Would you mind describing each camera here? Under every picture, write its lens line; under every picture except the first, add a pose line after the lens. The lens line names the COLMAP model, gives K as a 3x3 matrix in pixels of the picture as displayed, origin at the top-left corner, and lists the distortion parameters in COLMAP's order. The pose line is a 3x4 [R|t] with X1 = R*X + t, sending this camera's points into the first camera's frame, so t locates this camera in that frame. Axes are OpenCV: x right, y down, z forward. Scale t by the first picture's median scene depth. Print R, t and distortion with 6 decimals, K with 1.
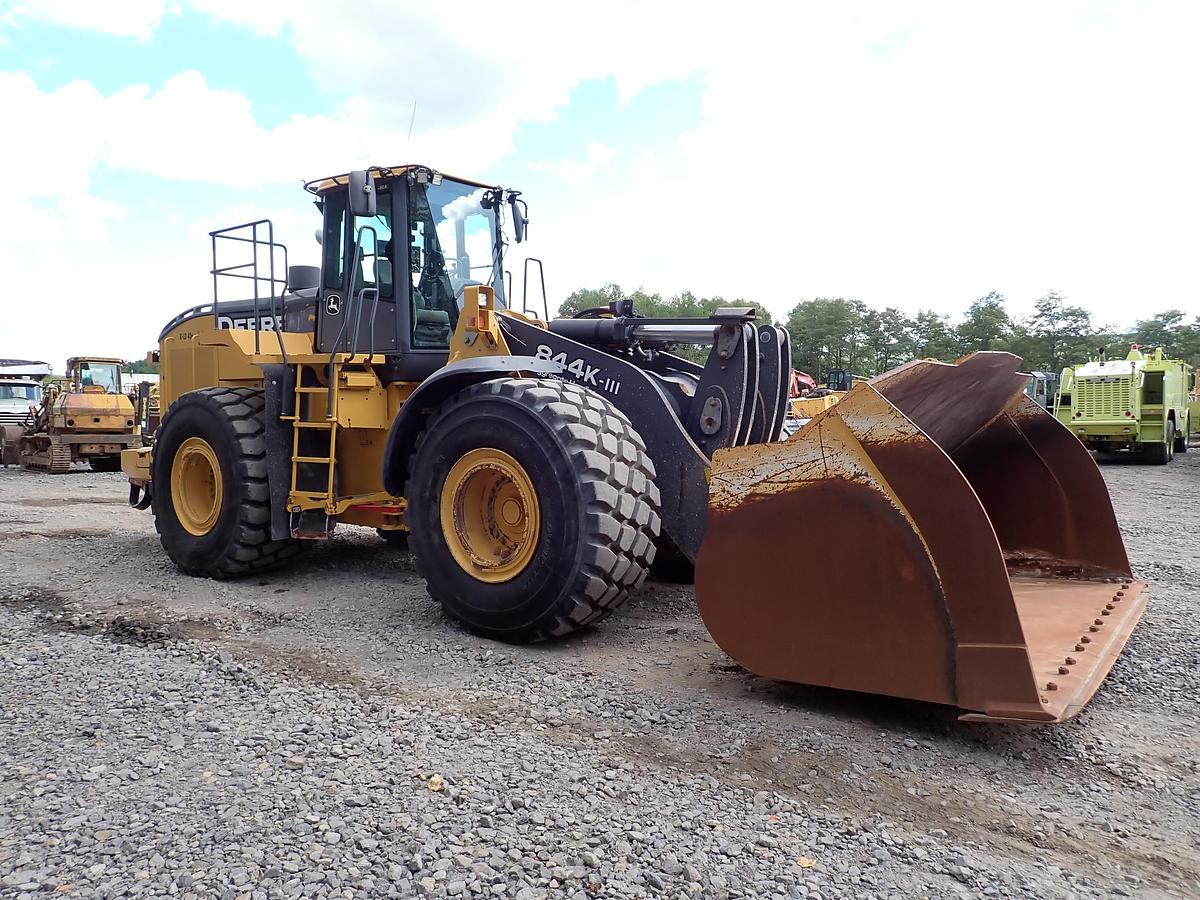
lens RADIAL K [[893.5, 0, 597.2], [0, 893.5, 452.9], [0, 0, 1]] dist [0.008233, -0.007086]
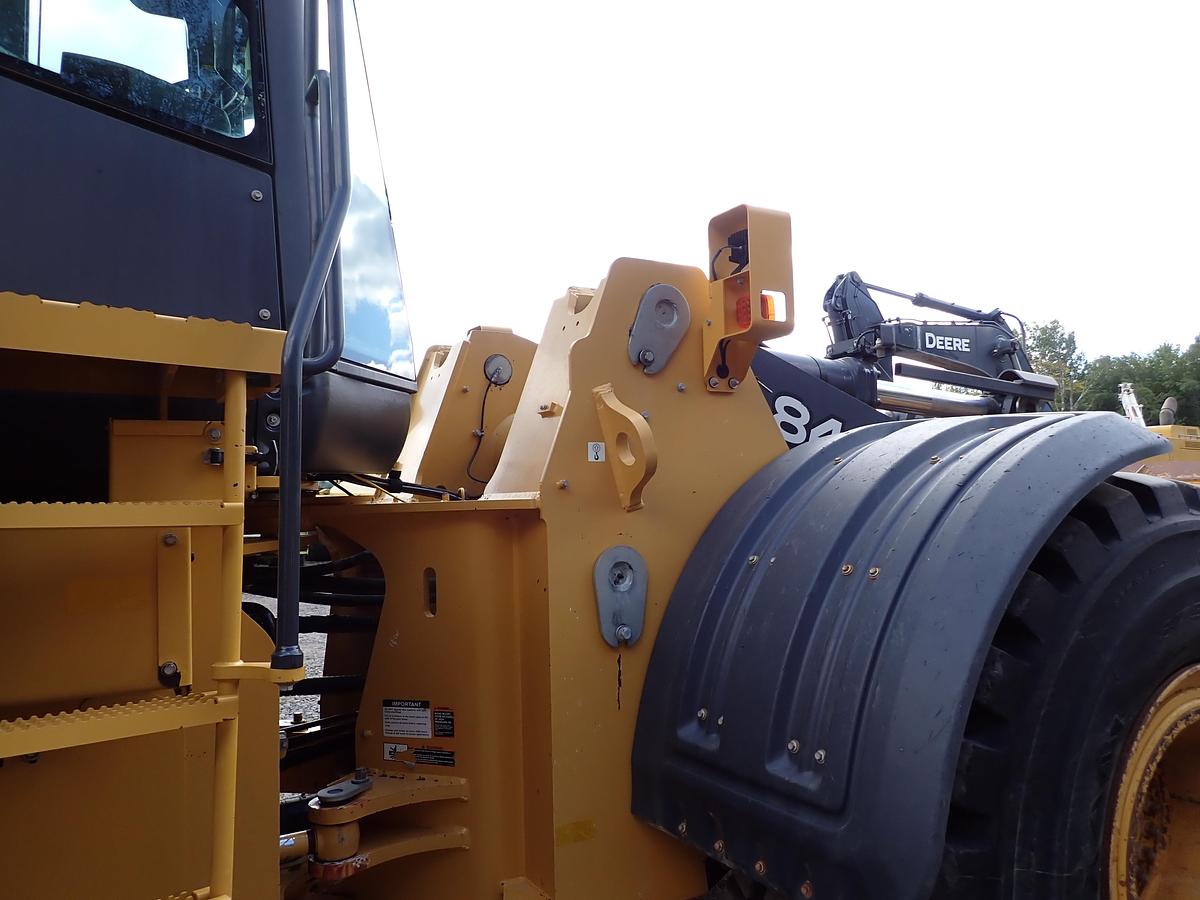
lens RADIAL K [[893.5, 0, 597.2], [0, 893.5, 447.0], [0, 0, 1]] dist [0.008233, -0.007086]
pose [[0.392247, 0.053891, 0.918280, -0.423941], [0.068383, 0.993812, -0.087534, -0.059678], [-0.917315, 0.097129, 0.386134, 0.823272]]
